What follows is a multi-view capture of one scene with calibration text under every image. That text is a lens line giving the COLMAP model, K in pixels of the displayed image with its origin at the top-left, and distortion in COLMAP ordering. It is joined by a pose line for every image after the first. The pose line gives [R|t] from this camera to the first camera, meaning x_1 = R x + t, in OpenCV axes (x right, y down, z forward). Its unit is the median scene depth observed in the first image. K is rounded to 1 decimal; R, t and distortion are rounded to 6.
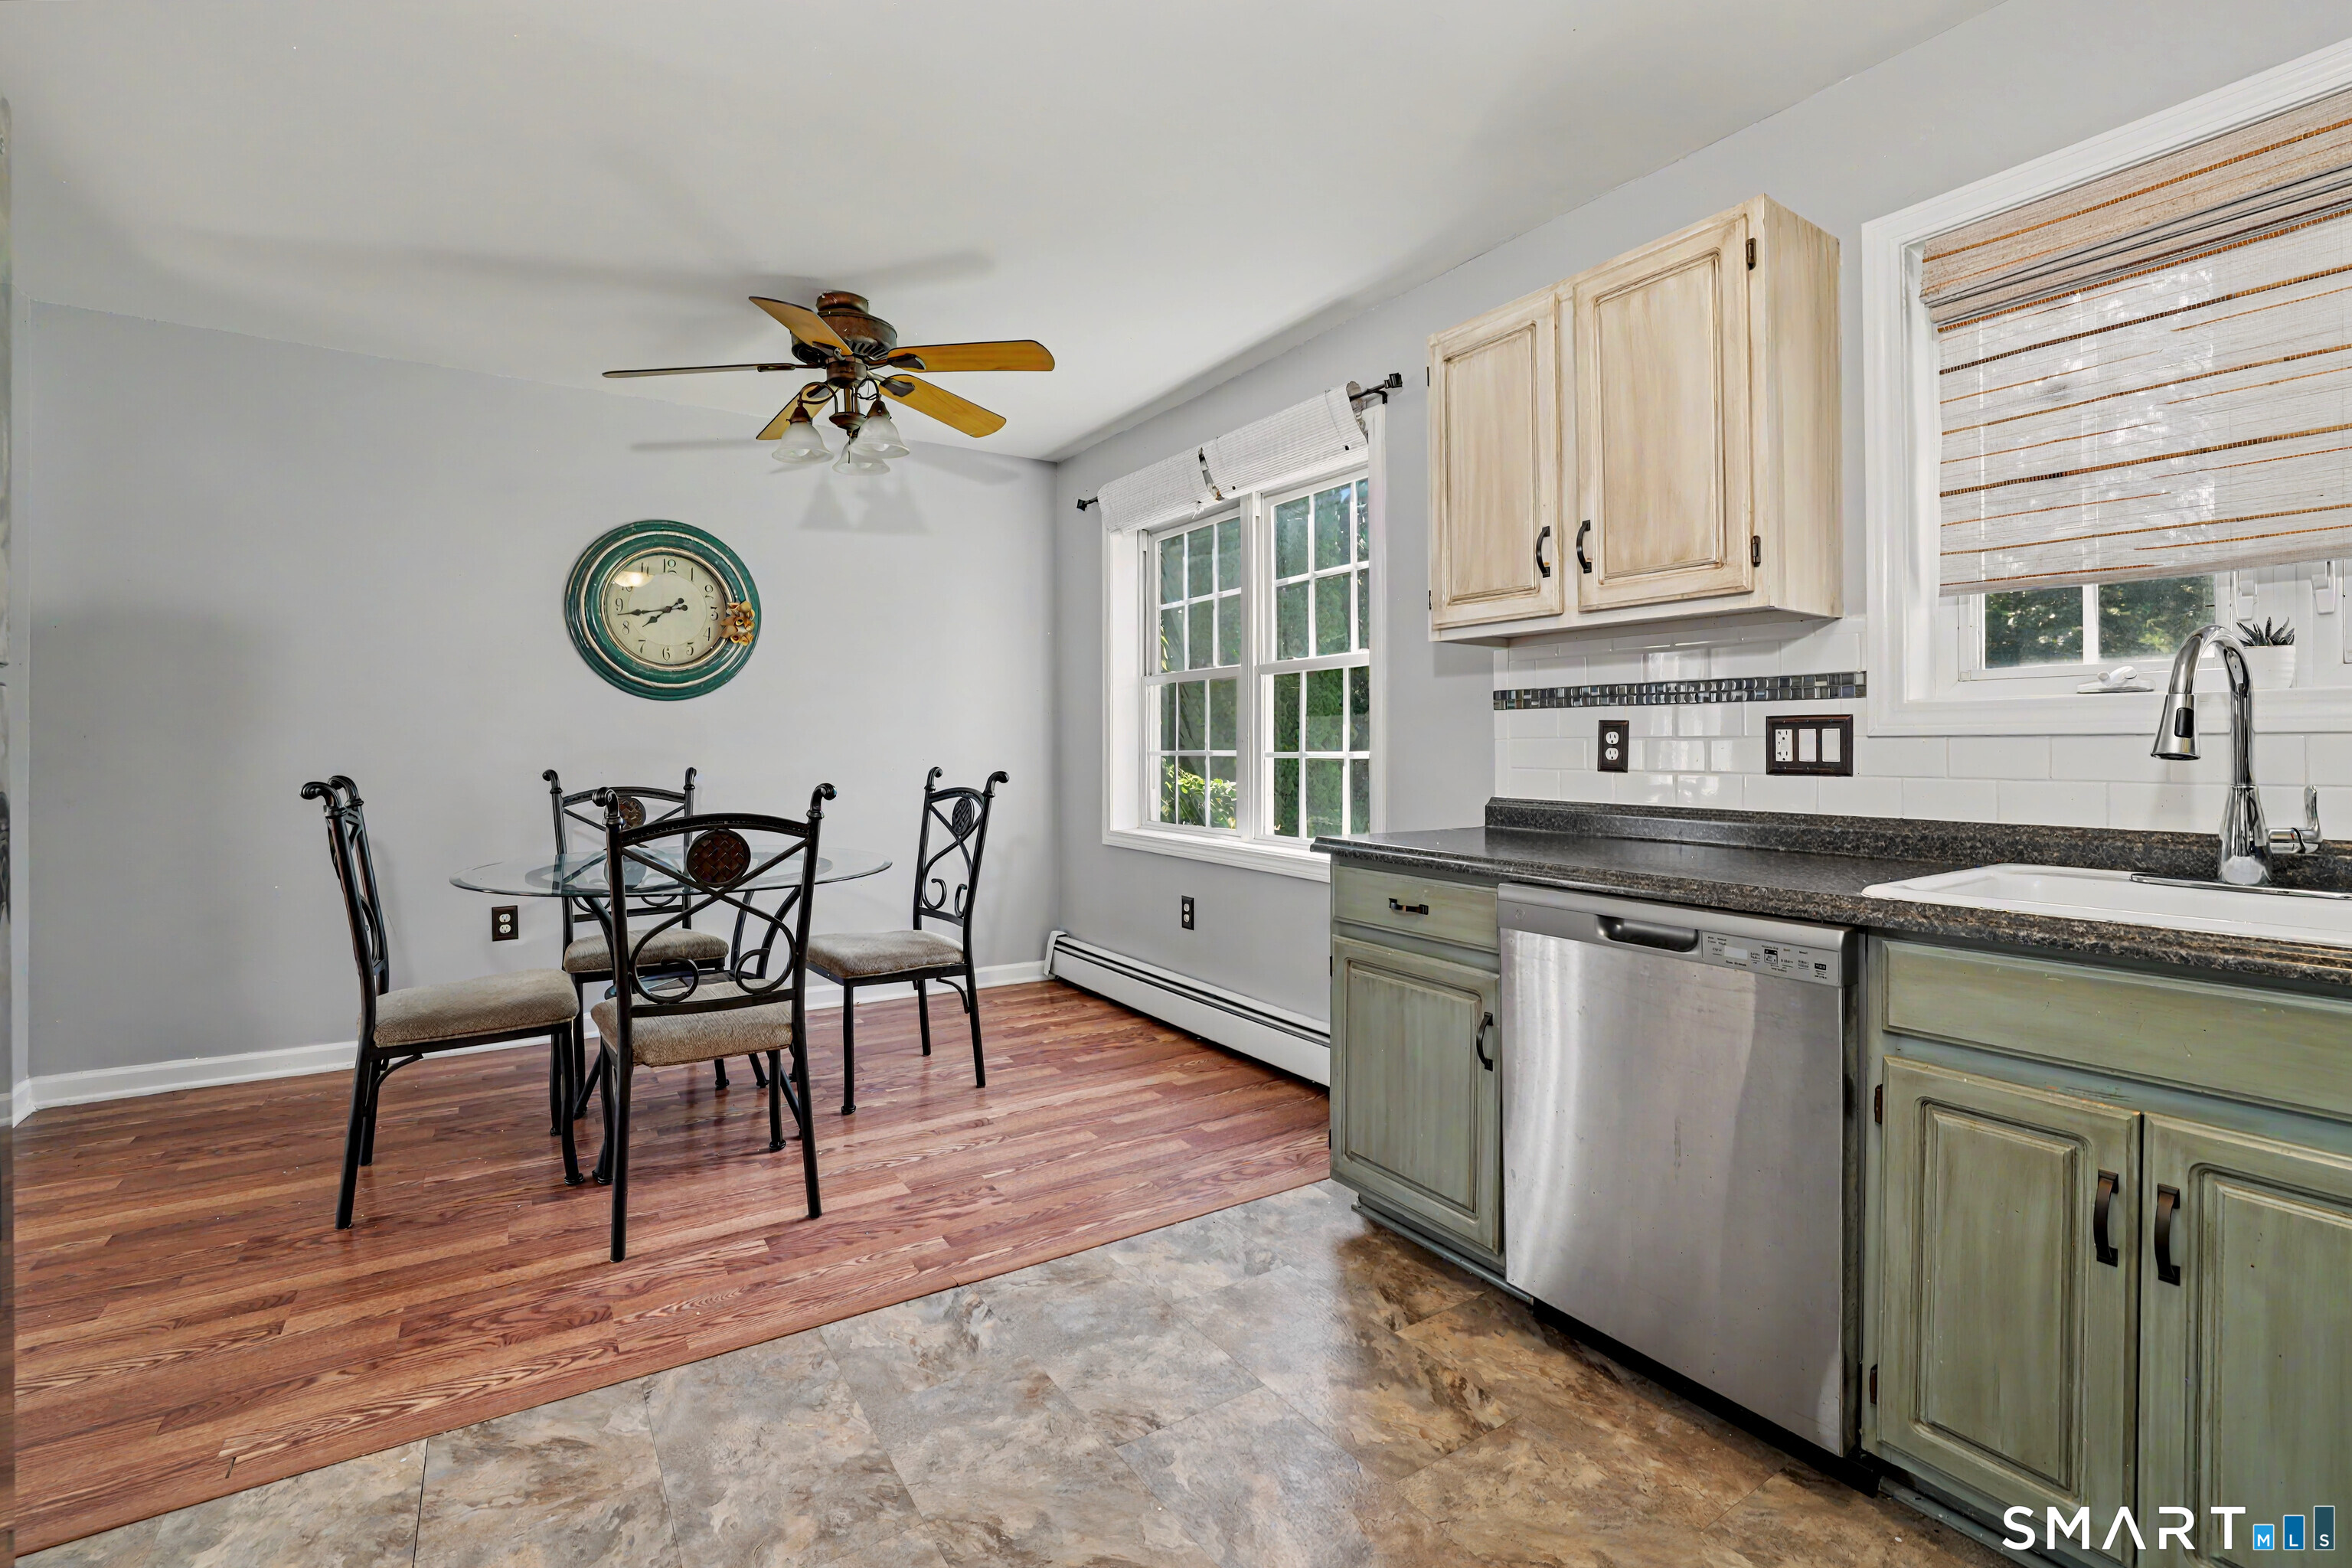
lens RADIAL K [[1045.6, 0, 1177.6], [0, 1045.6, 741.3], [0, 0, 1]] dist [-0.050248, 0.022067]
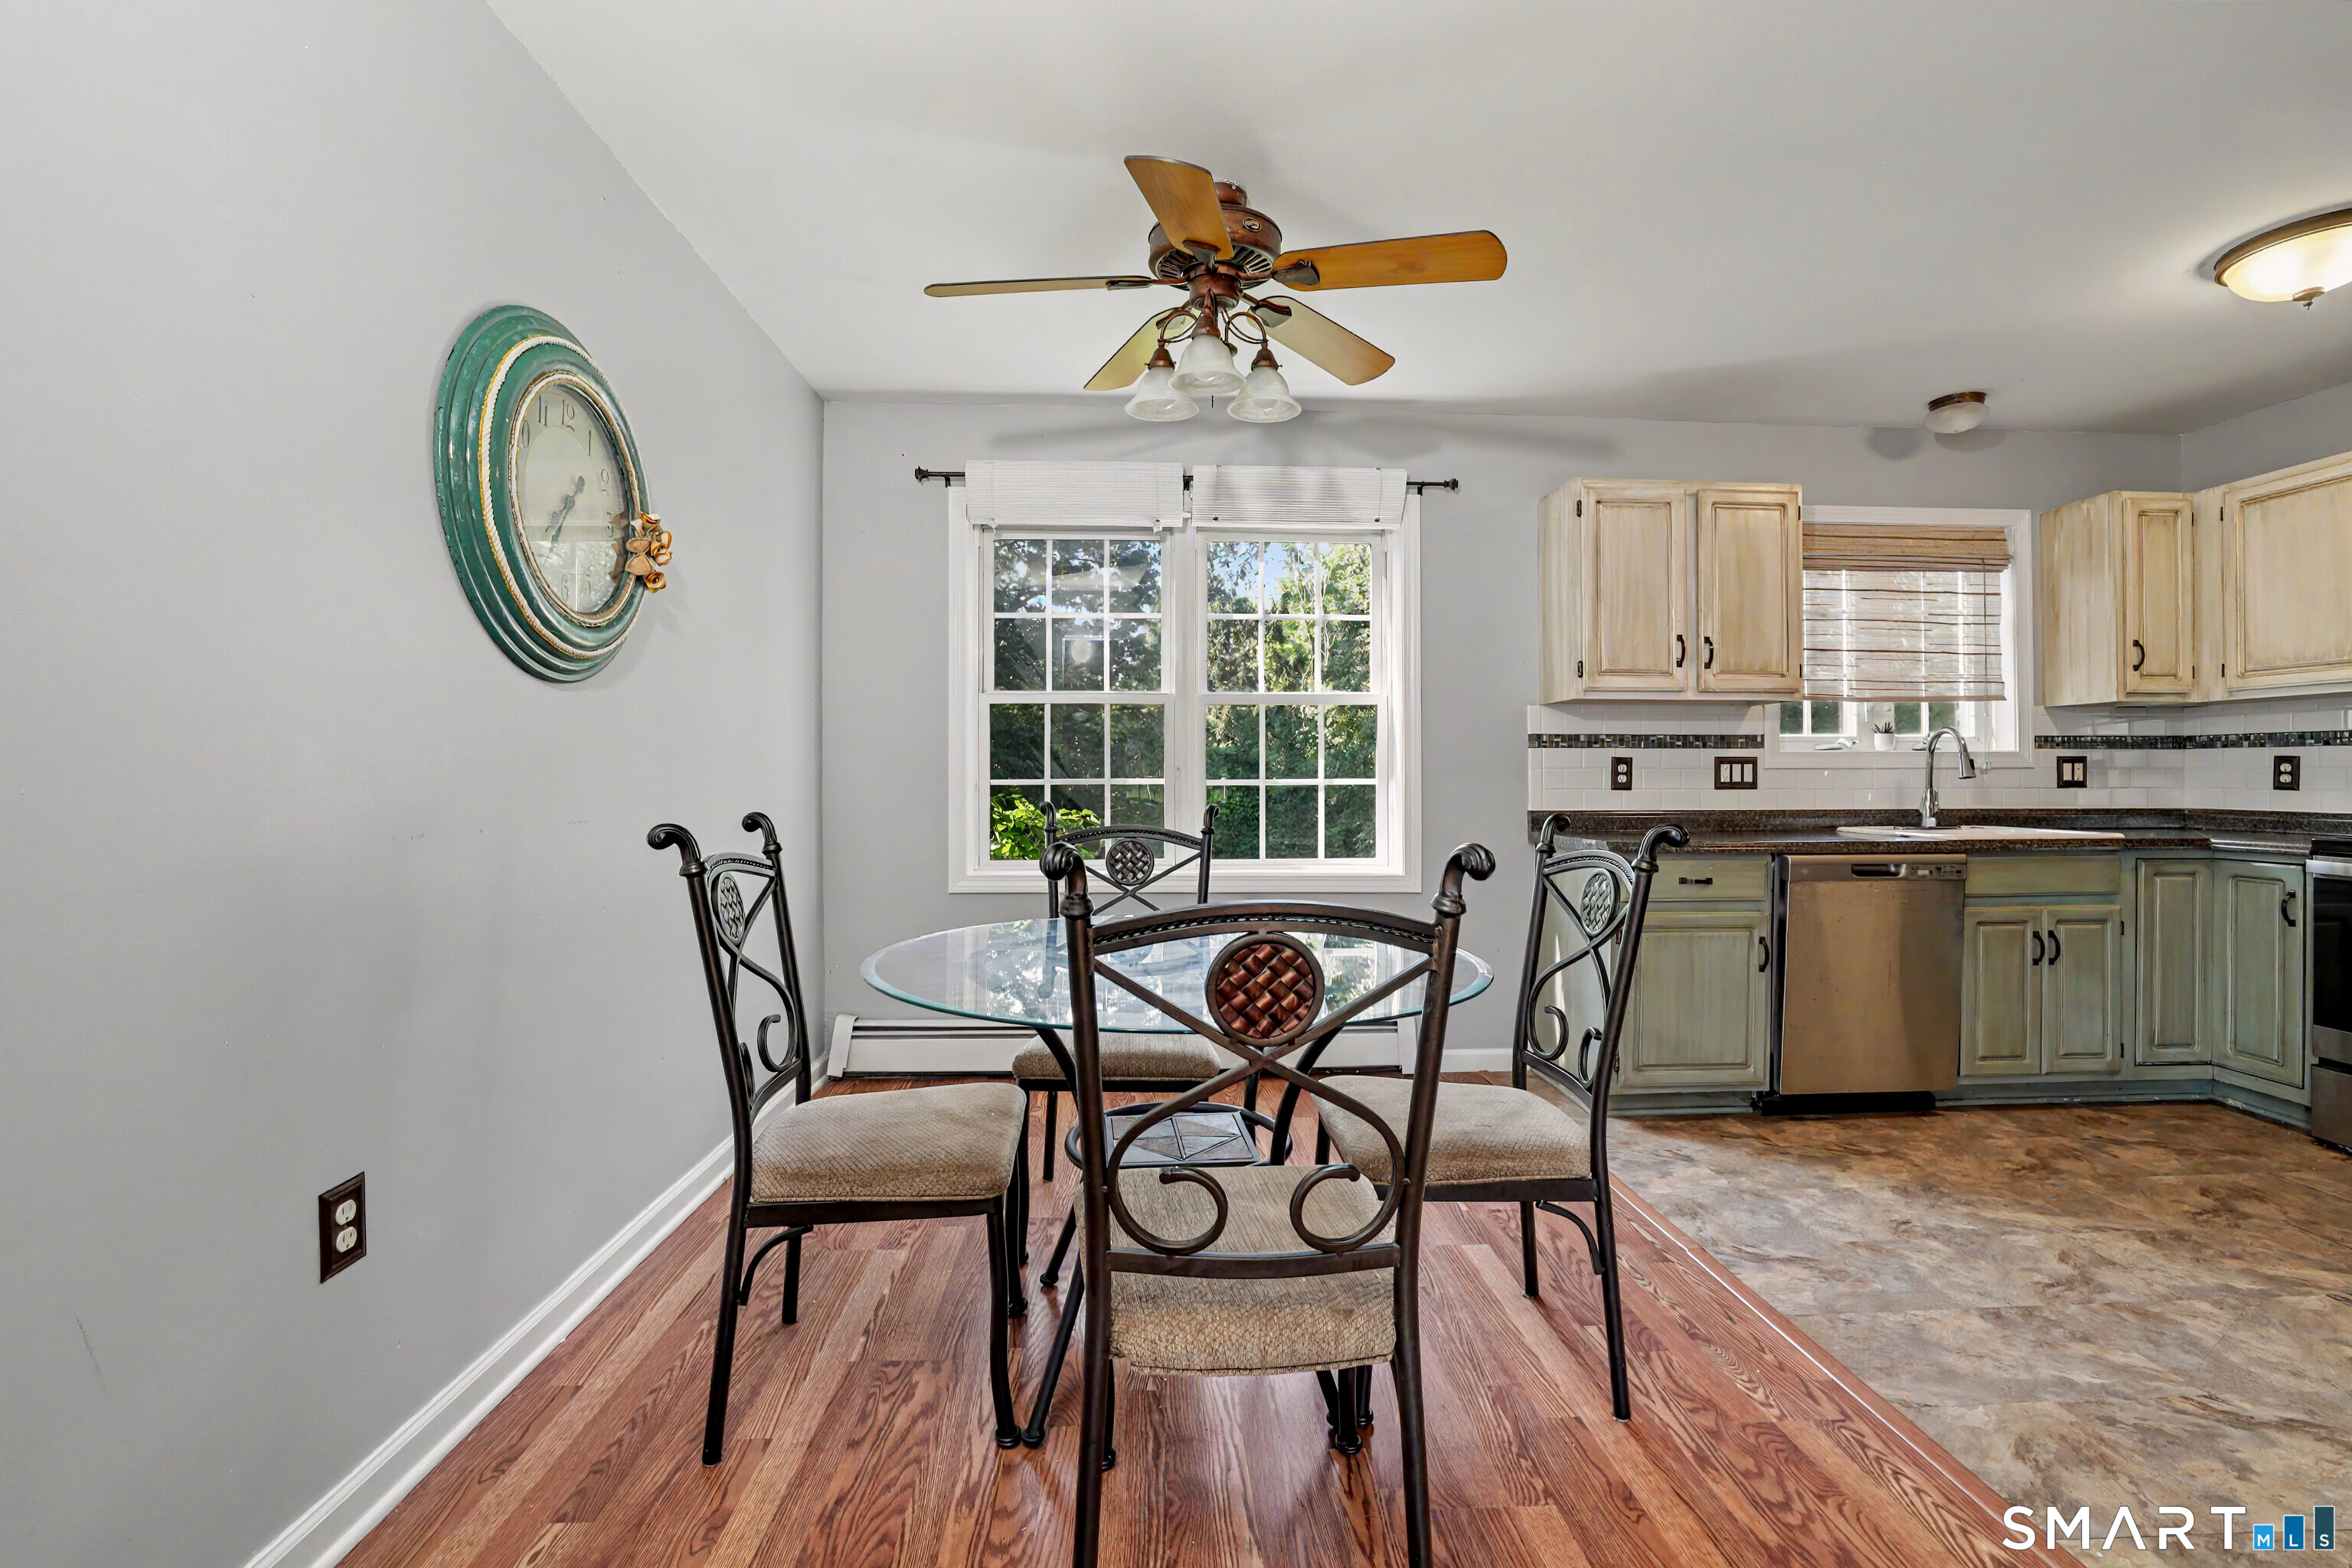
lens RADIAL K [[1016.7, 0, 1181.2], [0, 1016.7, 771.1], [0, 0, 1]] dist [-0.049744, 0.019098]
pose [[0.506232, 0.002560, 0.862393, -1.371159], [-0.002992, 0.999995, -0.001213, 0.005202], [-0.862392, -0.001967, 0.506237, 0.892946]]
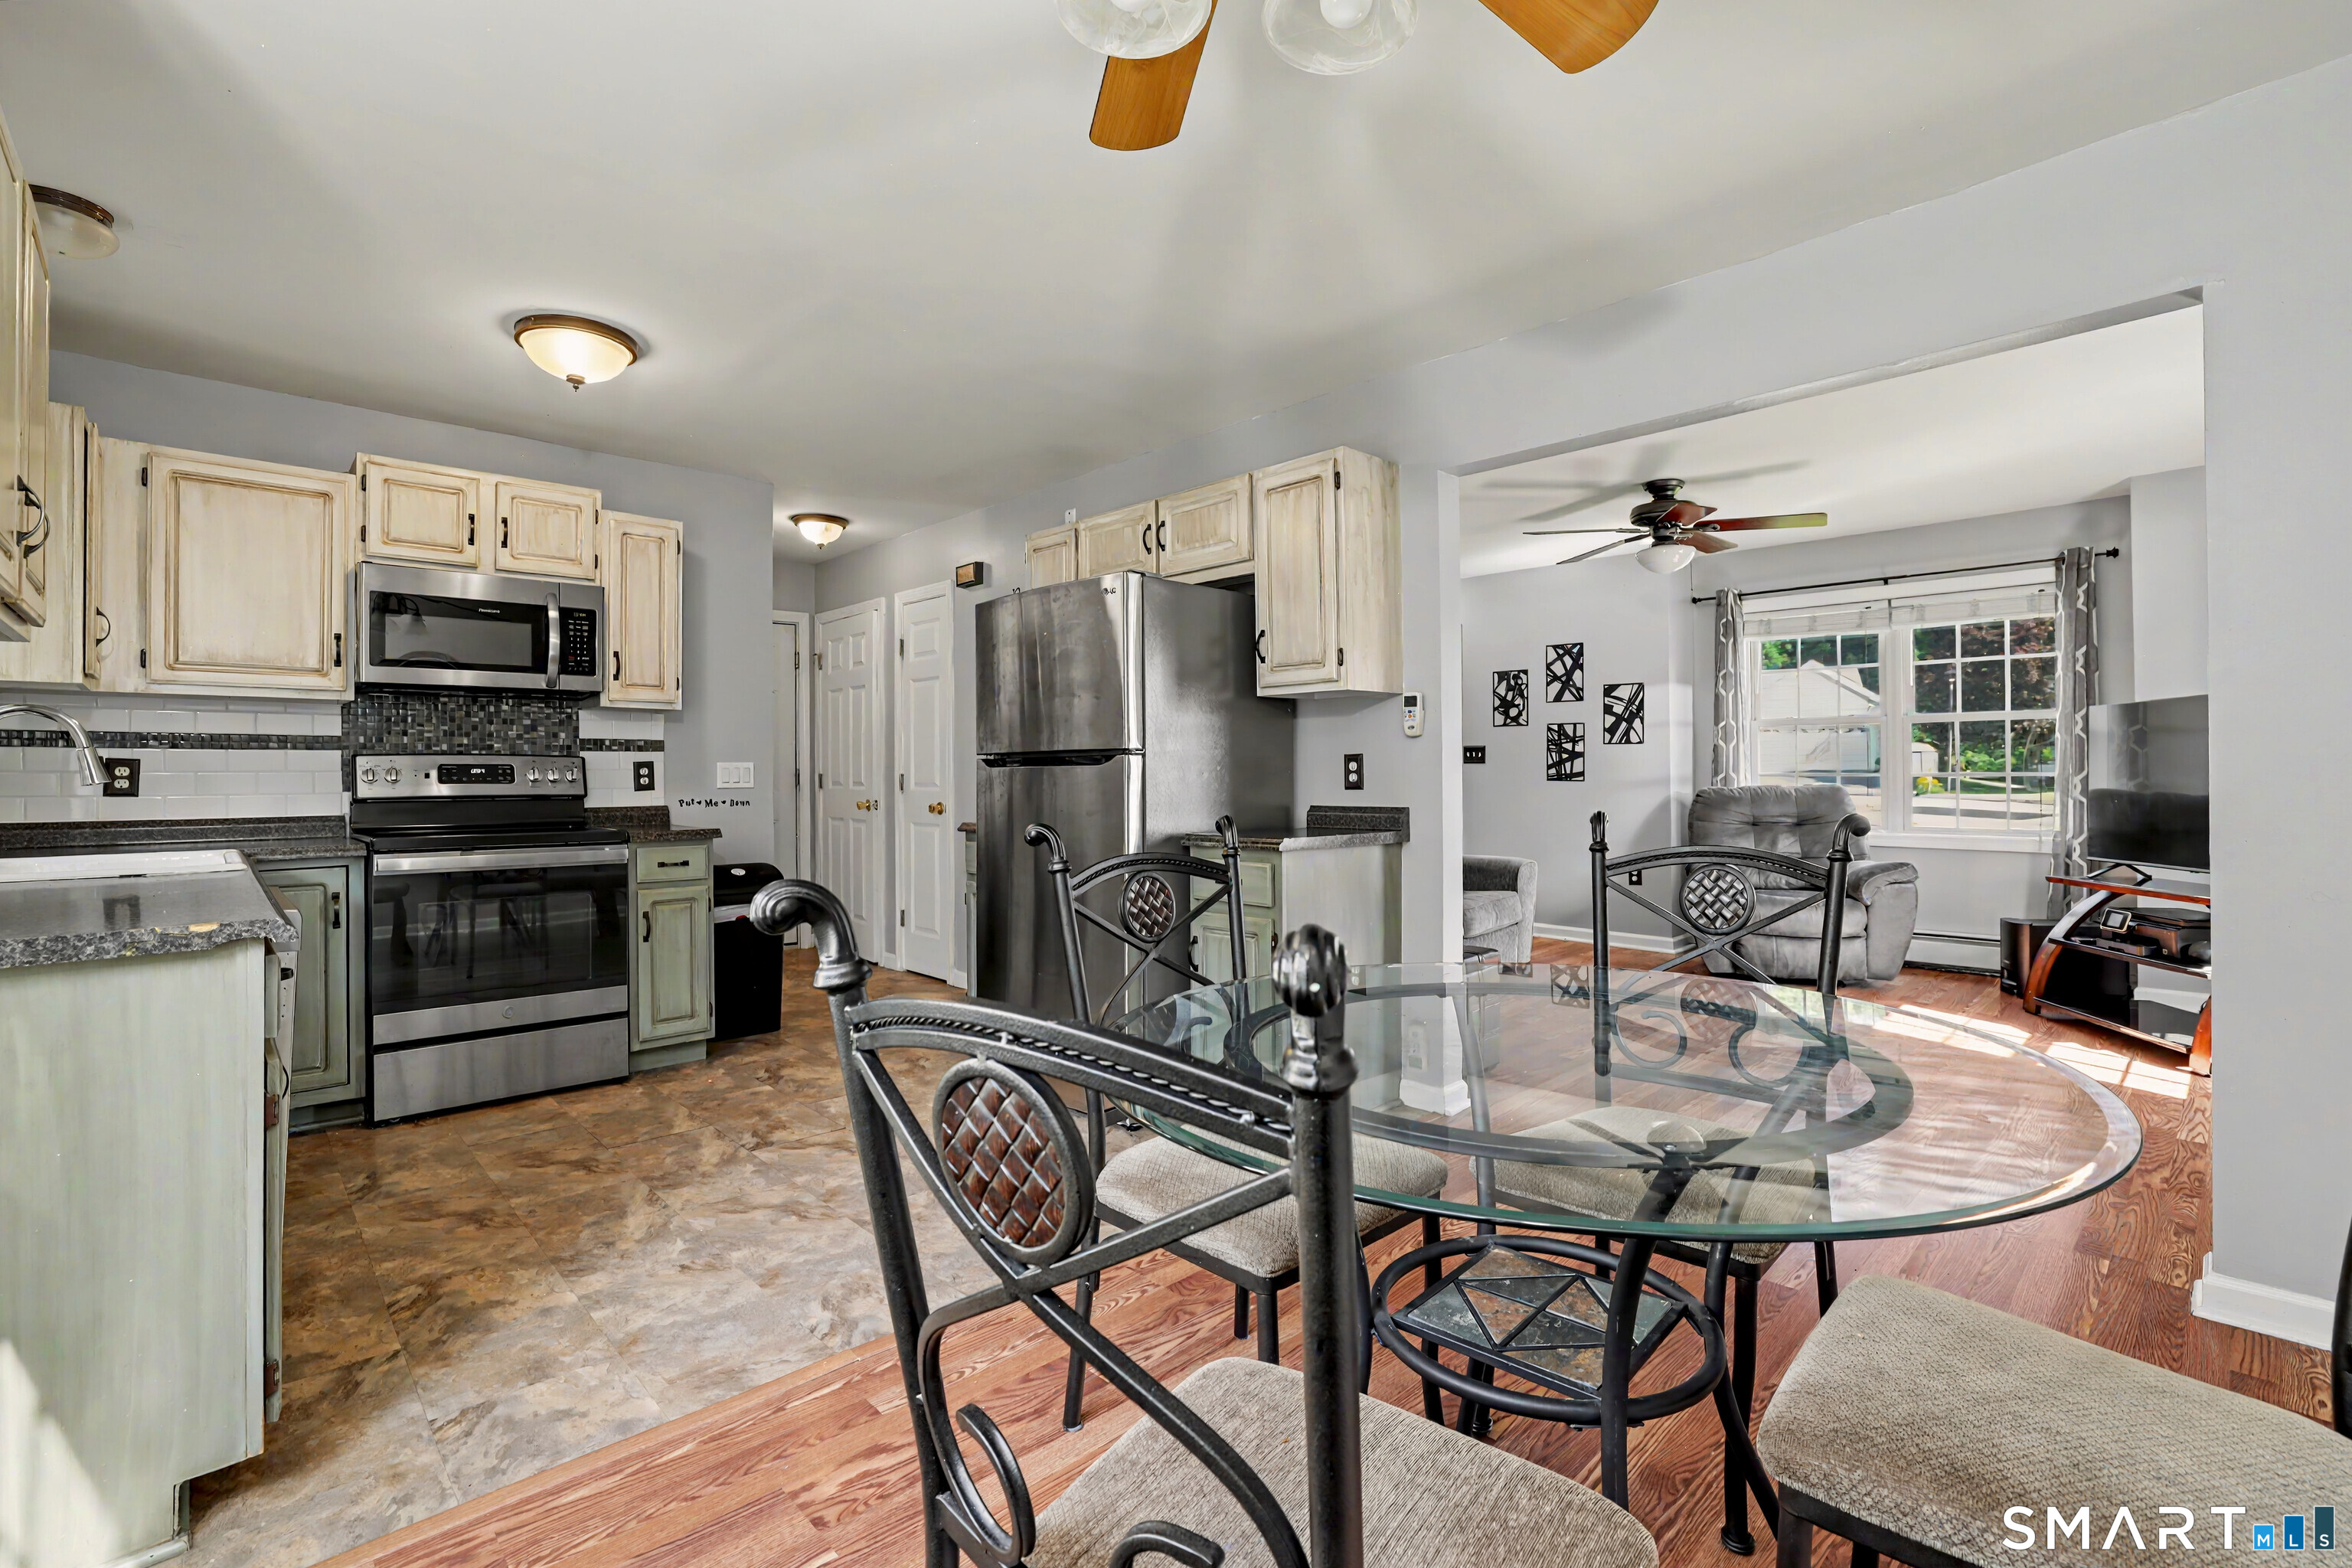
lens RADIAL K [[1043.0, 0, 1179.7], [0, 1043.0, 766.3], [0, 0, 1]] dist [-0.047787, 0.017710]
pose [[-0.983056, 0.003560, -0.183269, -0.322071], [0.005710, 0.999921, -0.011204, 0.009963], [0.183215, -0.012060, -0.982999, 1.870946]]
